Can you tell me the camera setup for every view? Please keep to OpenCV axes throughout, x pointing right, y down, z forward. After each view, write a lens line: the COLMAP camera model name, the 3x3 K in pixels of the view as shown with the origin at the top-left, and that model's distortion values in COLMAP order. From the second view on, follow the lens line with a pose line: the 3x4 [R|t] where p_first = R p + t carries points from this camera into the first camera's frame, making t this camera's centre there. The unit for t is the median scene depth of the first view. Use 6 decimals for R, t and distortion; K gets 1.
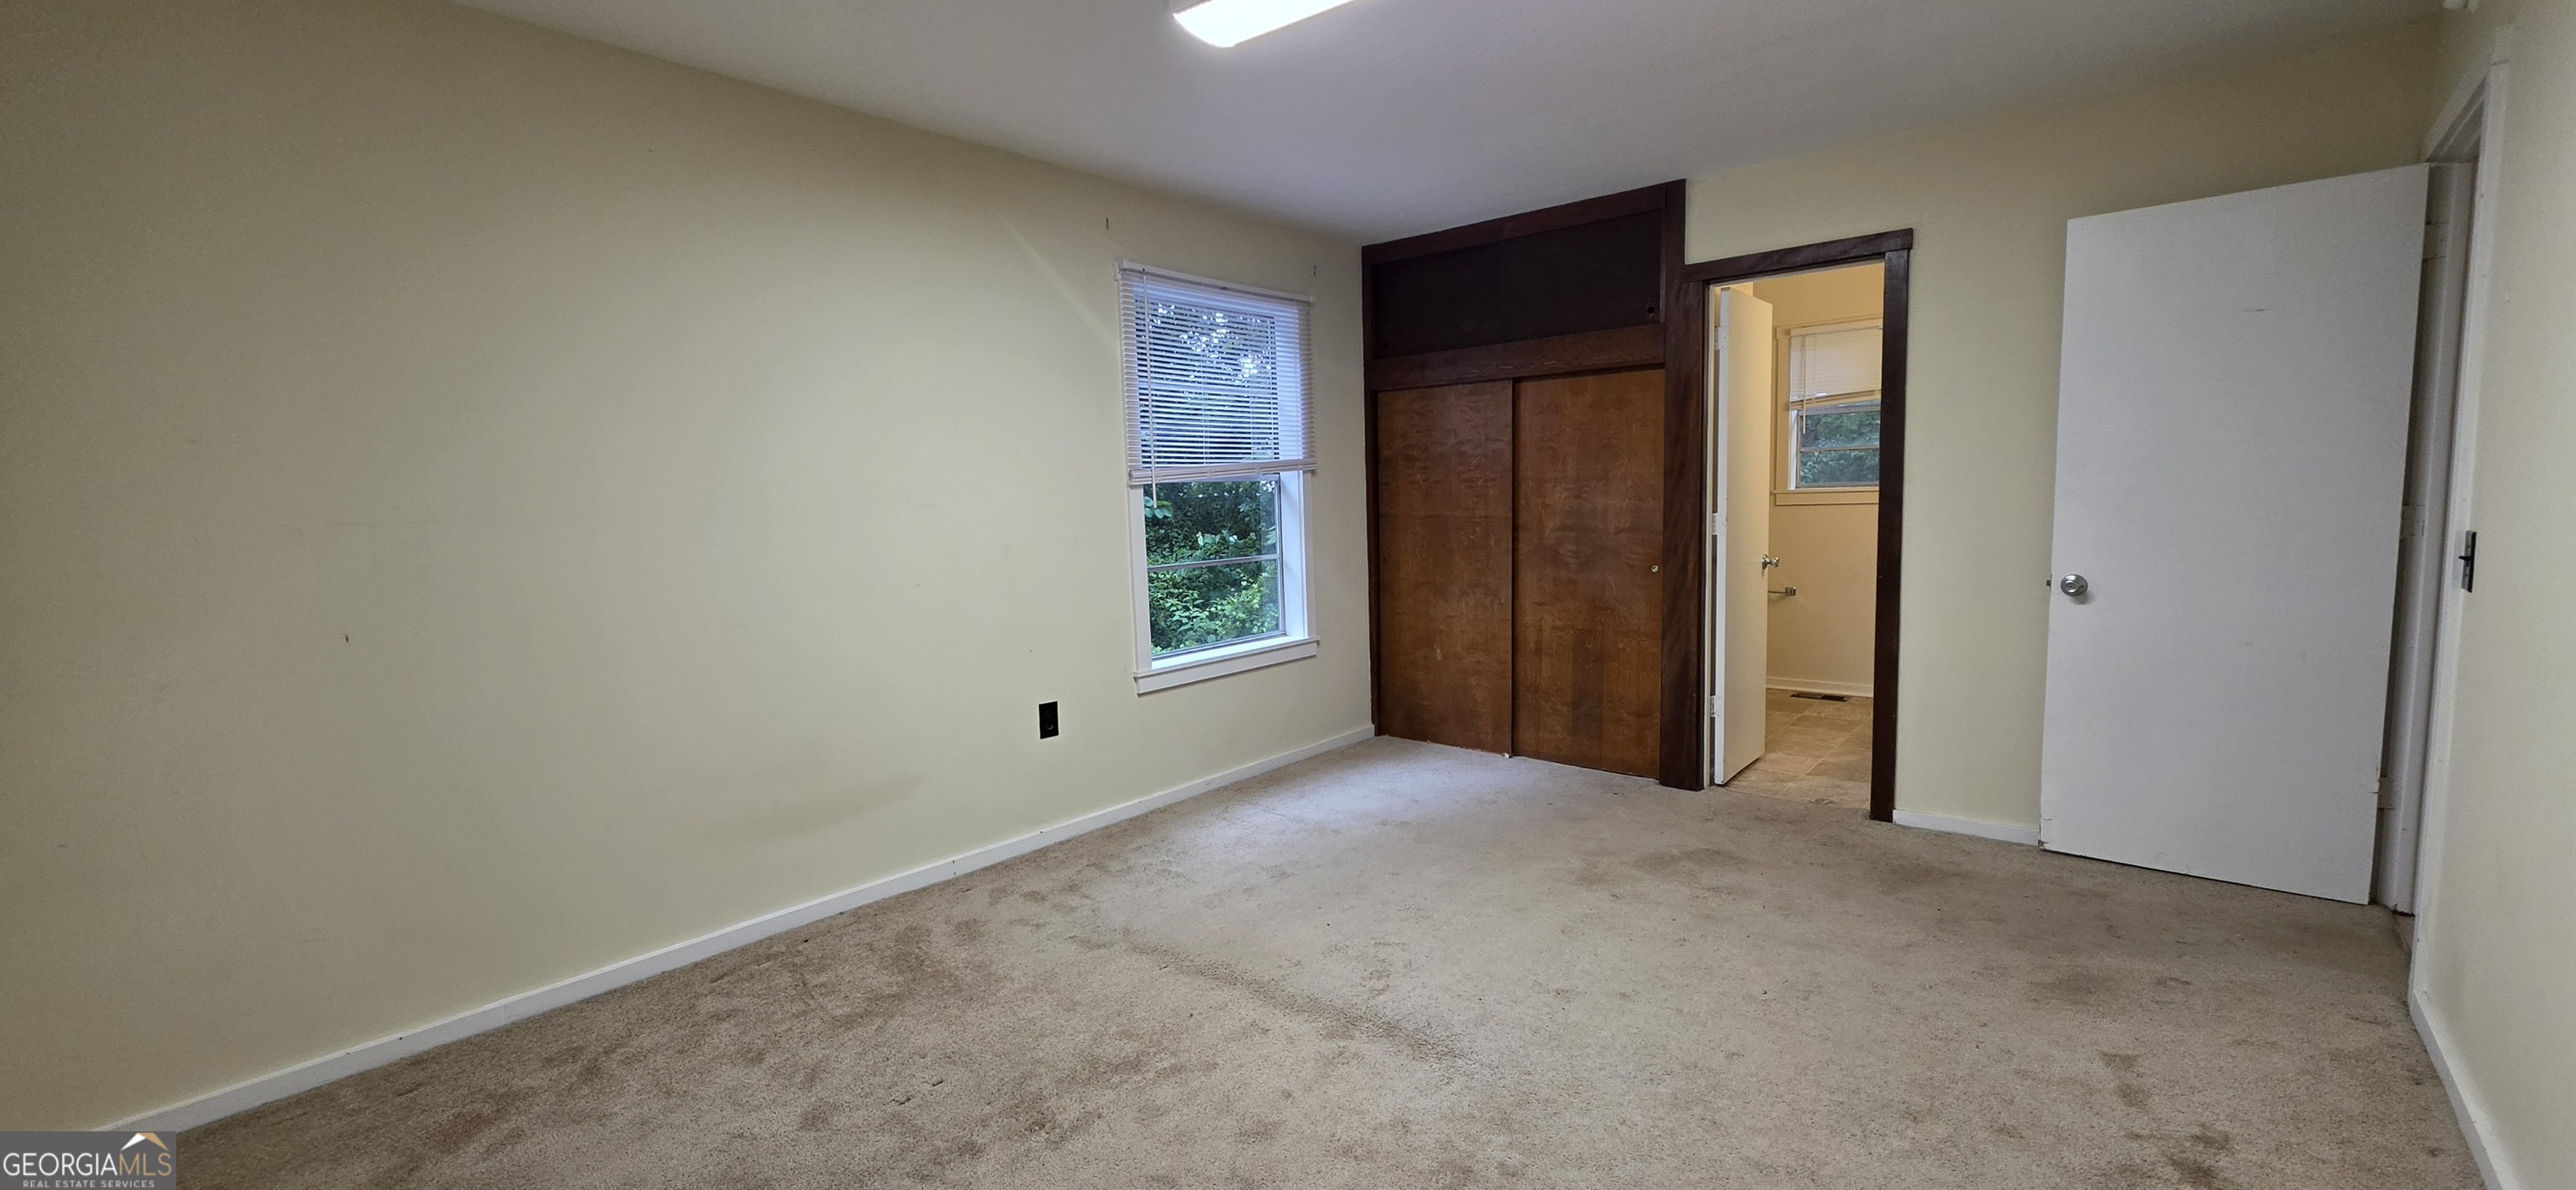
lens RADIAL K [[1028.8, 0, 1267.3], [0, 1028.8, 594.5], [0, 0, 1]] dist [-0.001890, -0.000189]
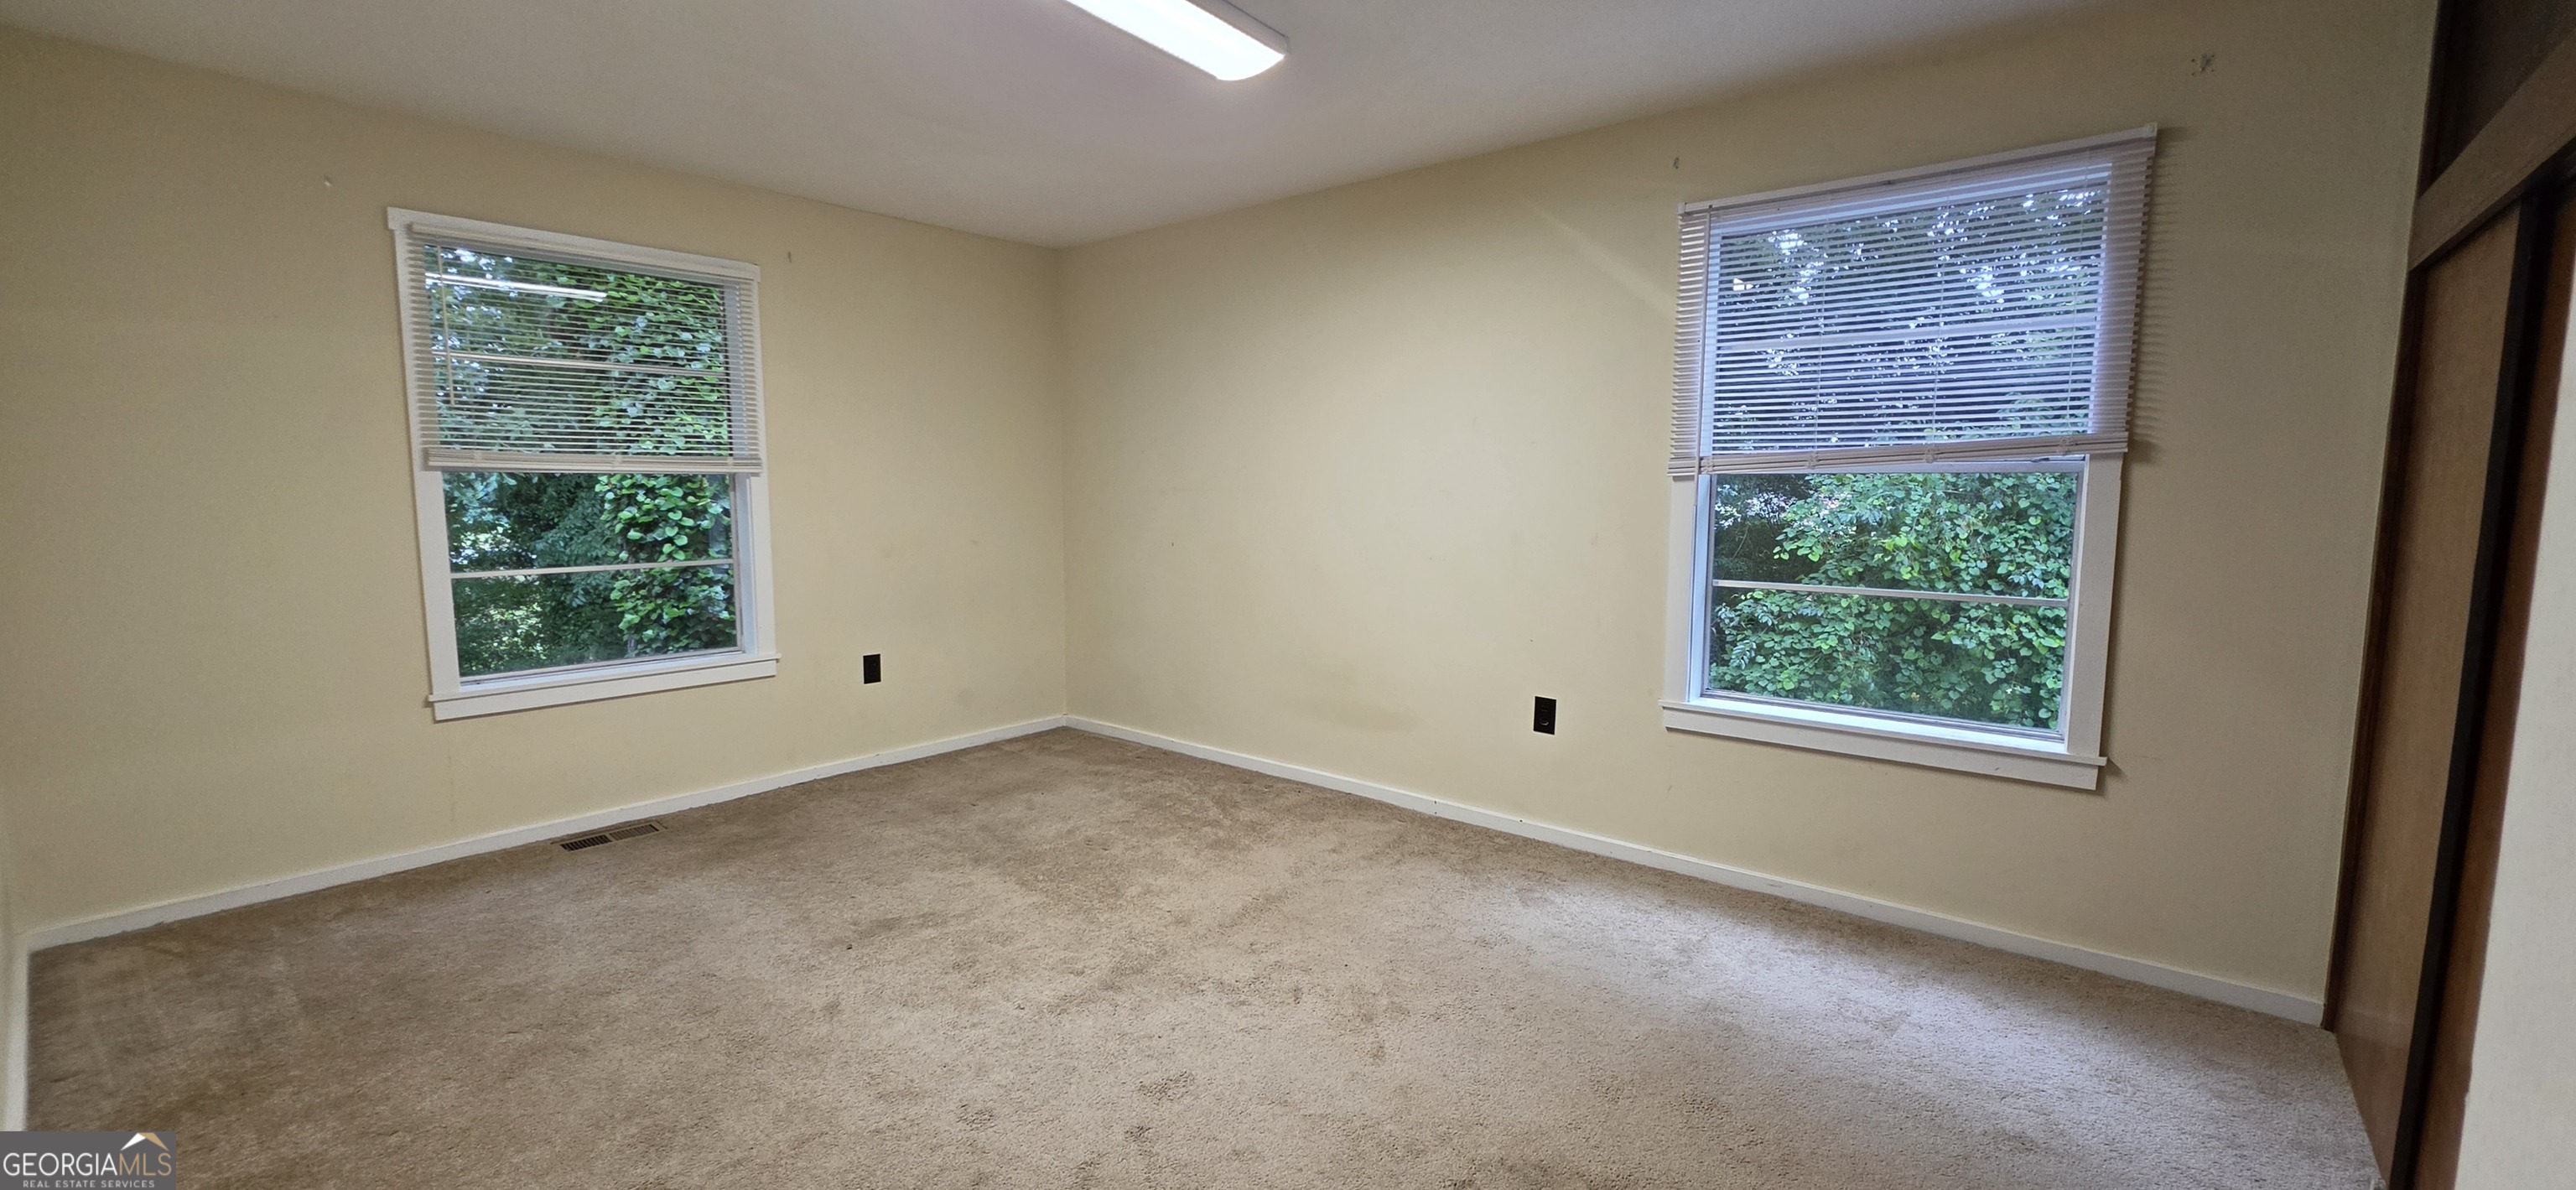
lens RADIAL K [[1028.8, 0, 1267.3], [0, 1028.8, 594.5], [0, 0, 1]] dist [-0.001890, -0.000189]
pose [[0.031050, 0.143491, -0.989164, 0.723048], [-0.101575, 0.984971, 0.139695, -0.099890], [0.994343, 0.096137, 0.045159, 0.676478]]
